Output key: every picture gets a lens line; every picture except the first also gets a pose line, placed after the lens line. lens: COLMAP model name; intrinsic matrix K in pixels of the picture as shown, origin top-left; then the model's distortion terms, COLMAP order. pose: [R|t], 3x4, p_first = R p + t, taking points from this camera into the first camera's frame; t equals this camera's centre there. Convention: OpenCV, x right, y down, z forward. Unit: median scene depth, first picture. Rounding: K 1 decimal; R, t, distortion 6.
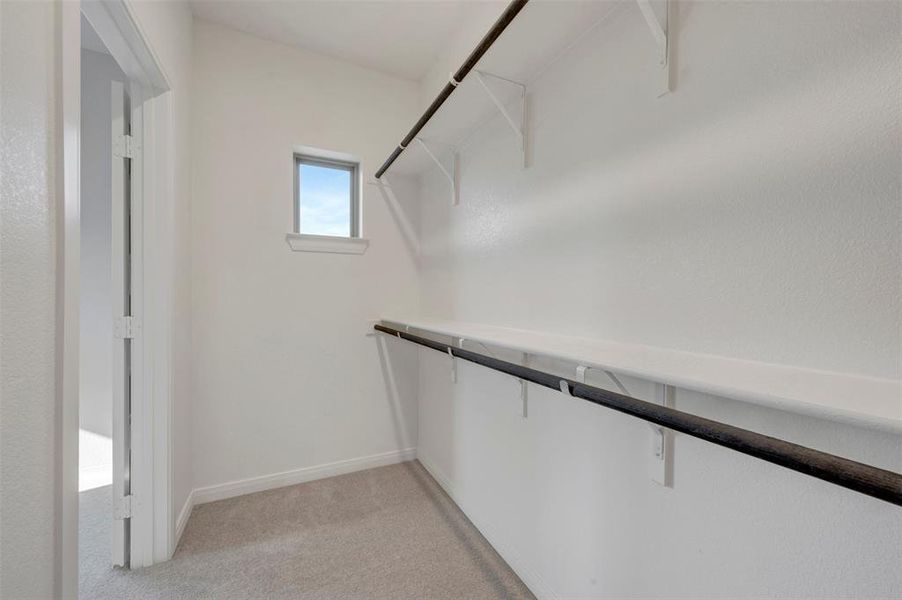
lens RADIAL K [[358.1, 0, 452.0], [0, 358.1, 294.1], [0, 0, 1]] dist [-0.000808, 0.000065]
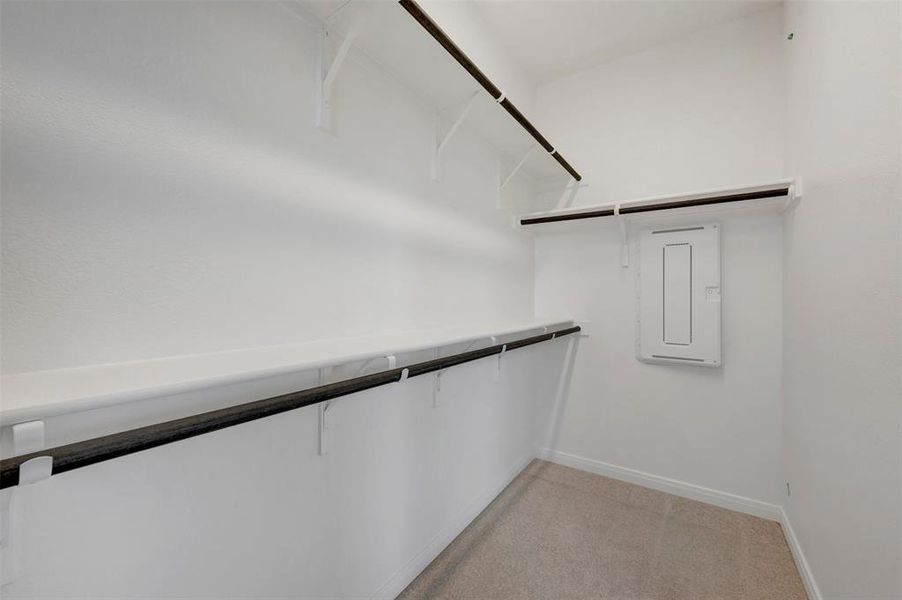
lens RADIAL K [[358.1, 0, 452.0], [0, 358.1, 294.1], [0, 0, 1]] dist [-0.000808, 0.000065]
pose [[-0.508112, -0.013291, 0.861189, -0.645923], [-0.035966, 0.999336, -0.005798, 0.011560], [-0.860540, -0.033919, -0.508253, 1.333152]]
